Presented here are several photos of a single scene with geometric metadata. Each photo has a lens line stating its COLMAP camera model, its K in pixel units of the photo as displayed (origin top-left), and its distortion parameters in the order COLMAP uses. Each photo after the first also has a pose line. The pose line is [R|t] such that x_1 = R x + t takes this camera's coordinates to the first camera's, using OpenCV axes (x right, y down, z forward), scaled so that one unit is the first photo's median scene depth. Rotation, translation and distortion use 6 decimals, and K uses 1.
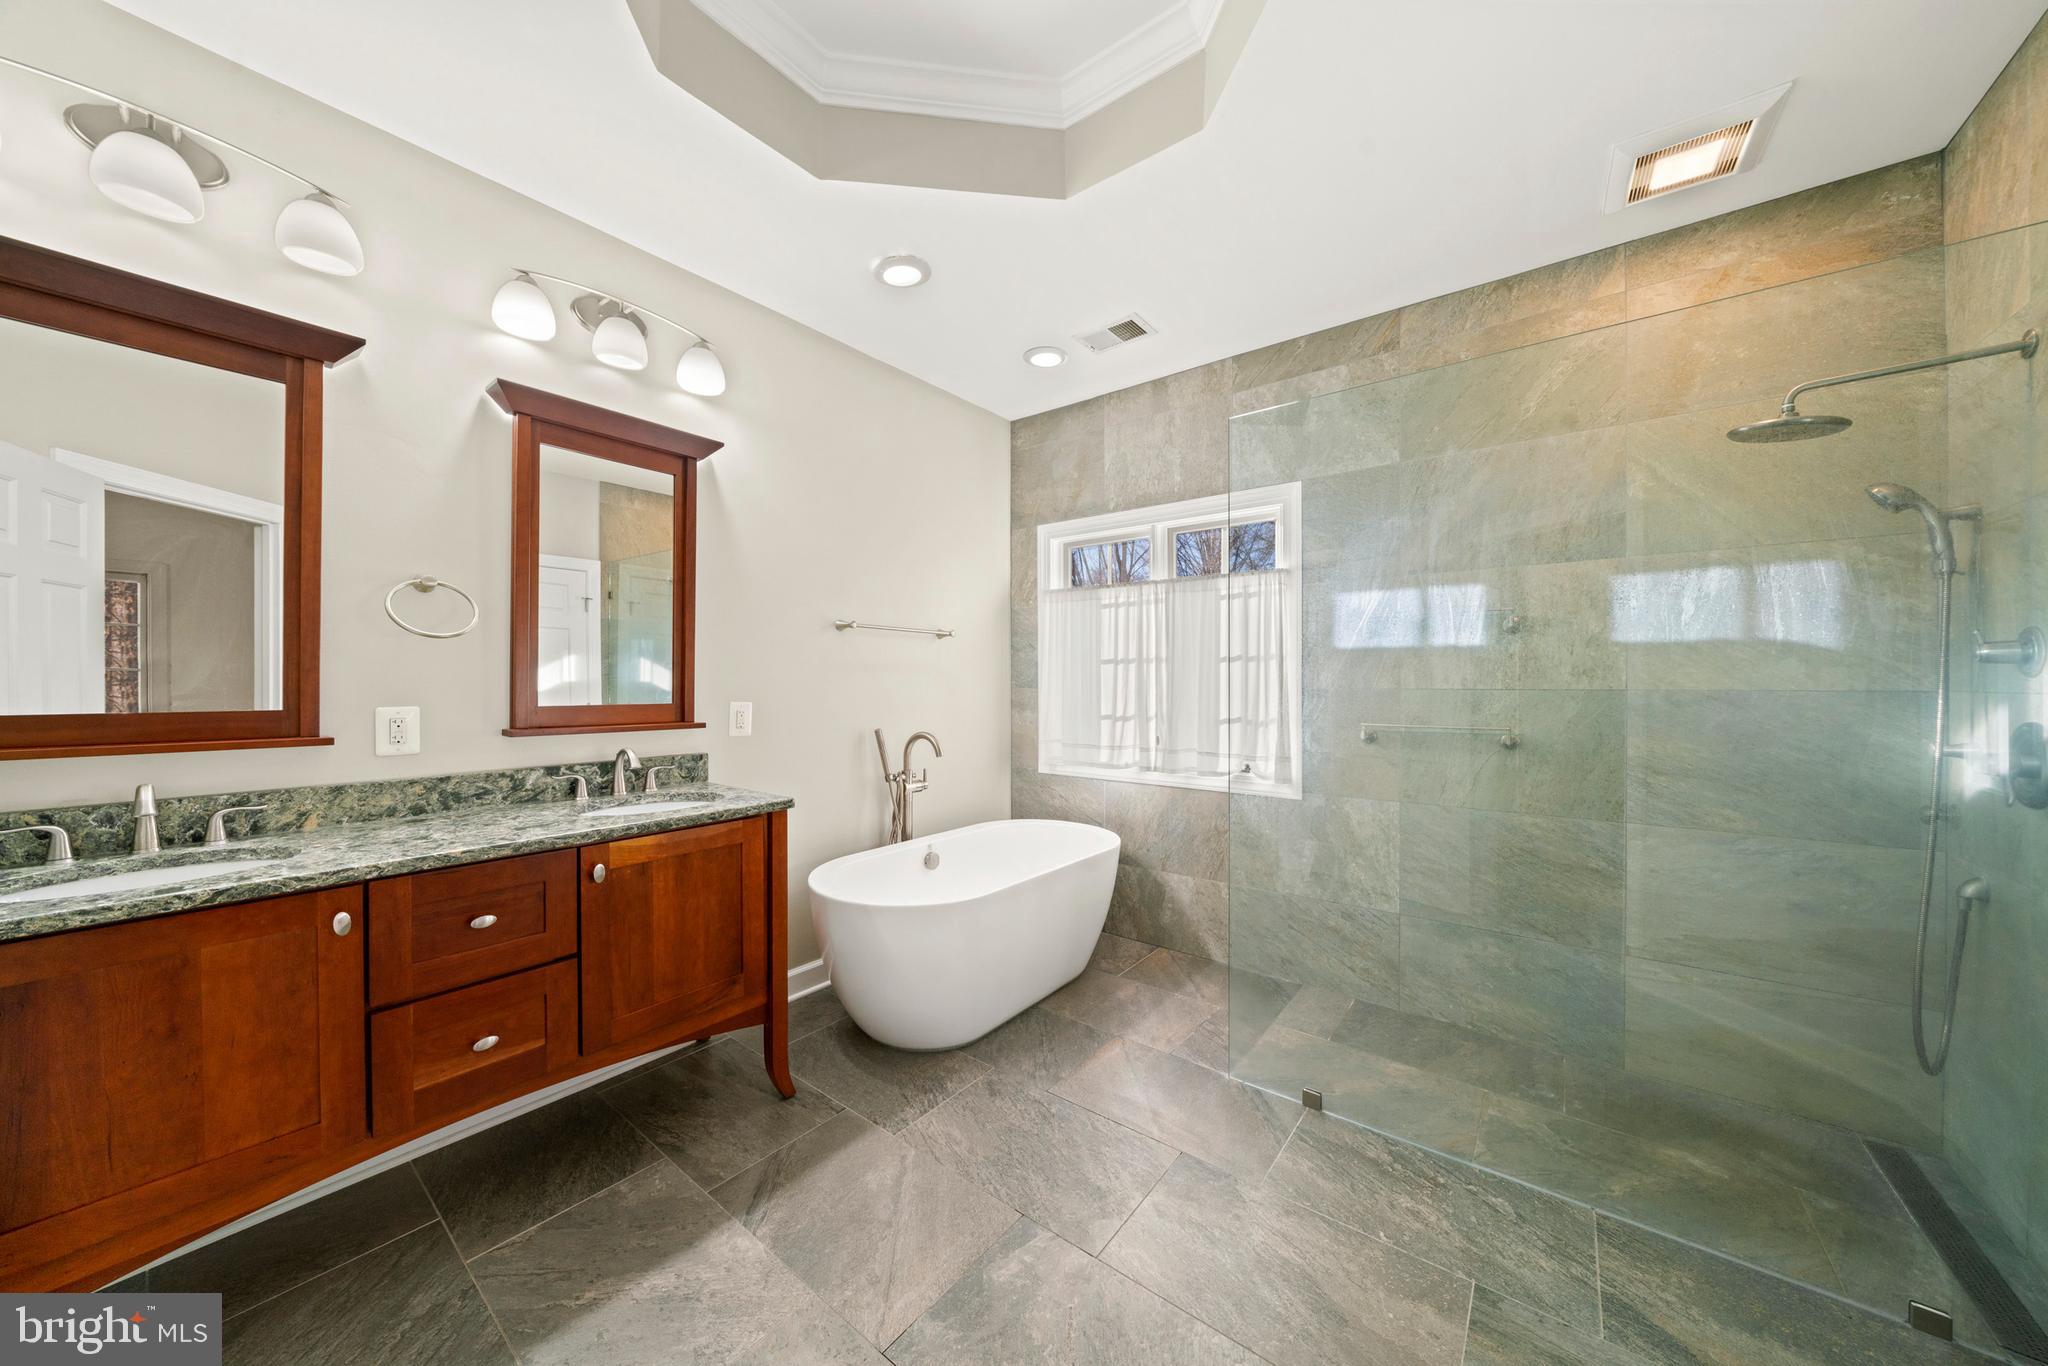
lens RADIAL K [[695.3, 0, 1012.6], [0, 695.3, 682.4], [0, 0, 1]] dist [-0.008744, 0.001316]
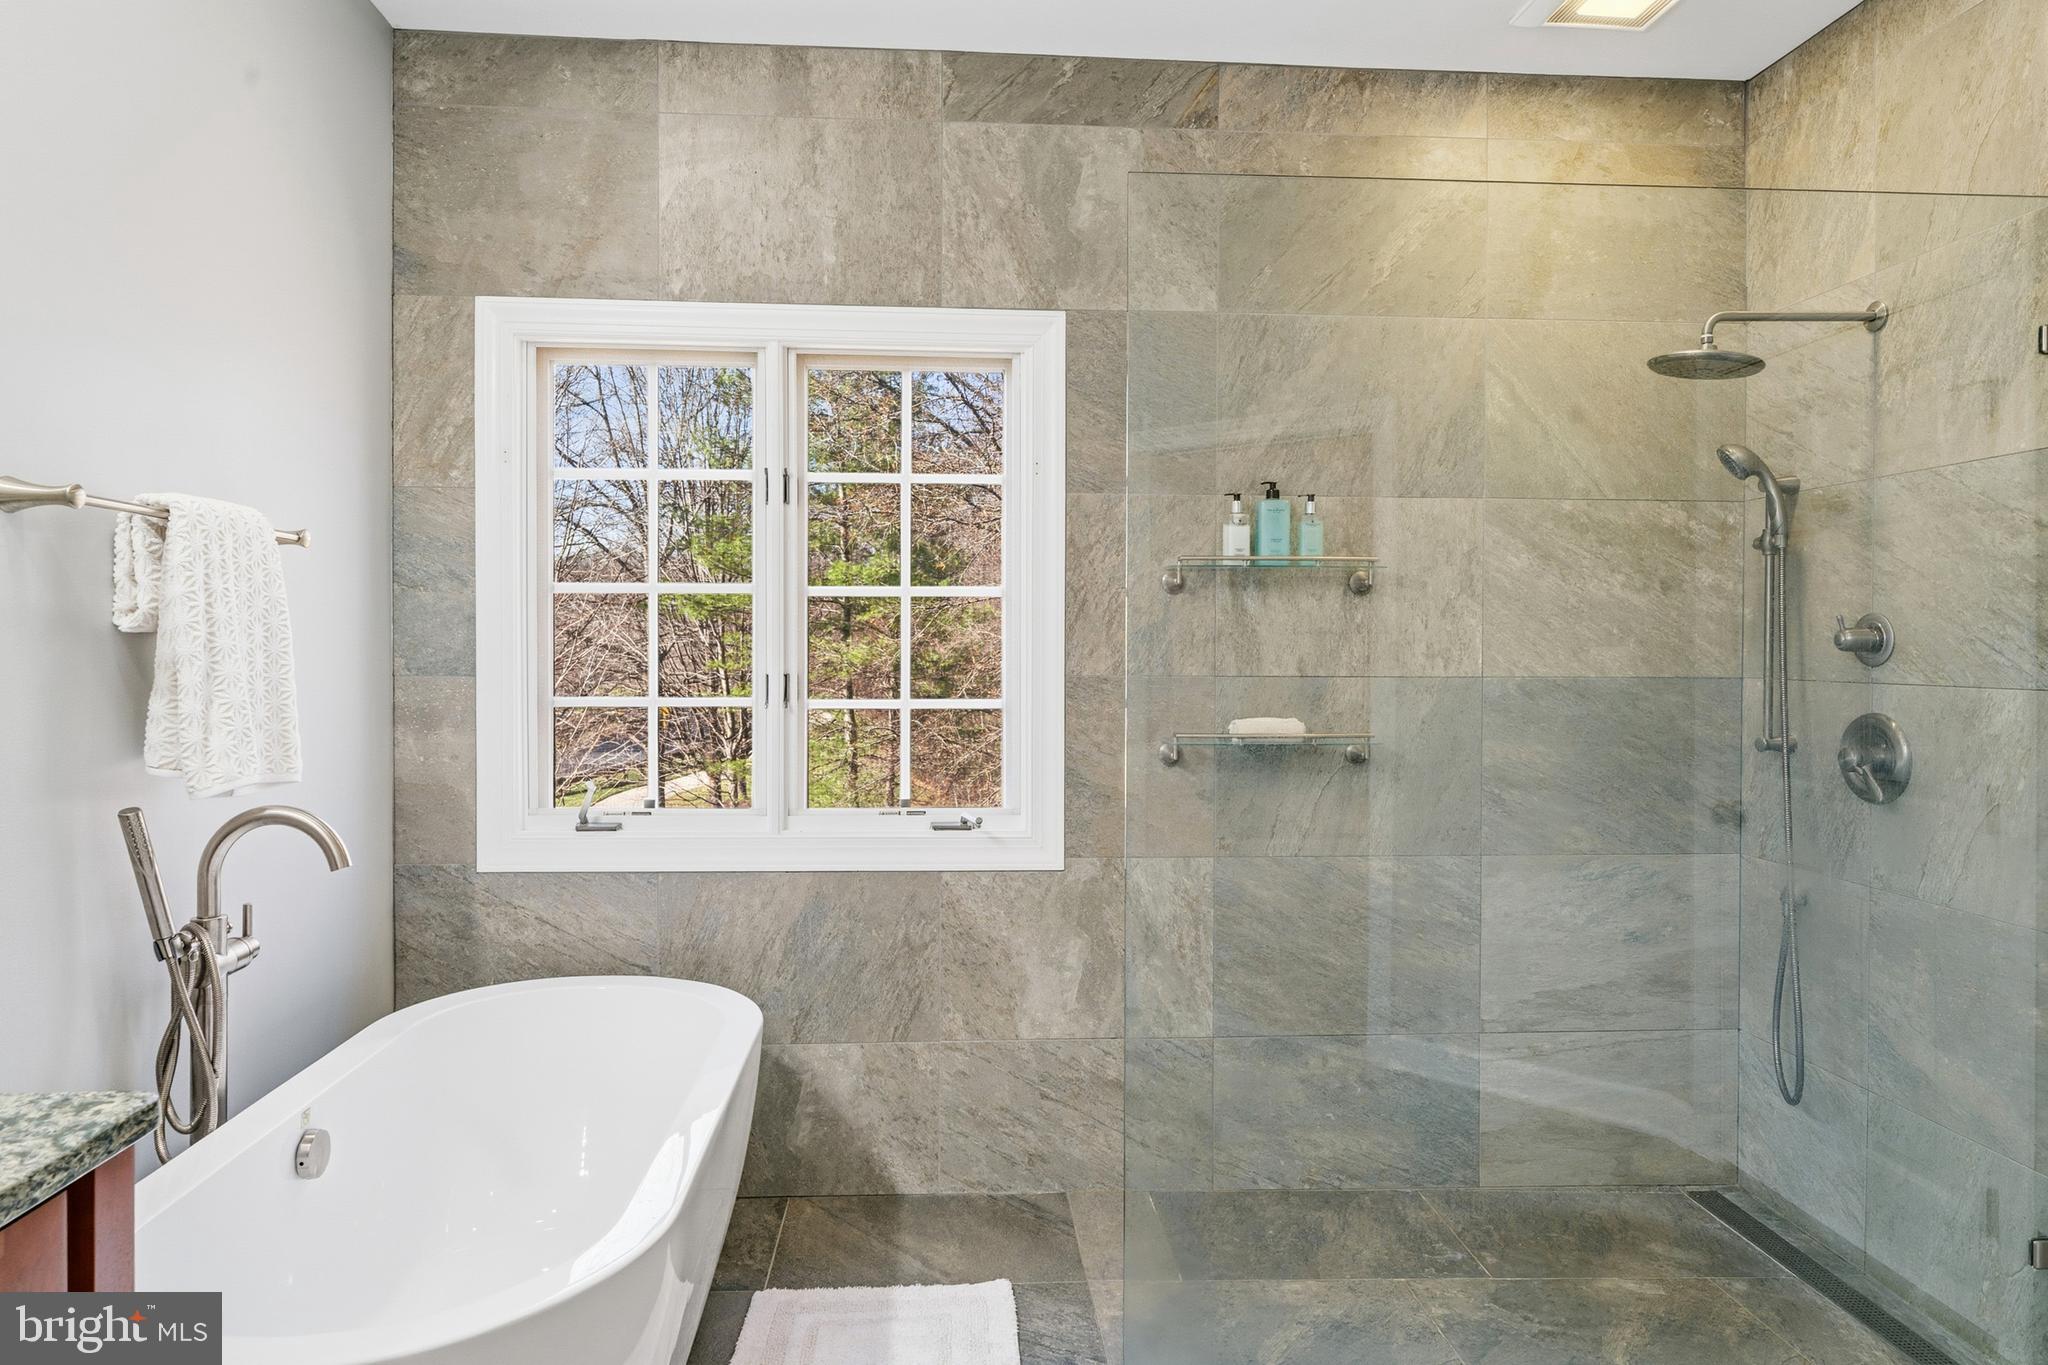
lens RADIAL K [[1225.0, 0, 1023.7], [0, 1225.0, 654.8], [0, 0, 1]] dist [0.006234, -0.000054]
pose [[0.742524, -0.000197, 0.669820, -0.353268], [-0.005512, 0.999964, 0.006404, -0.018073], [-0.669797, -0.008448, 0.742496, 0.339945]]
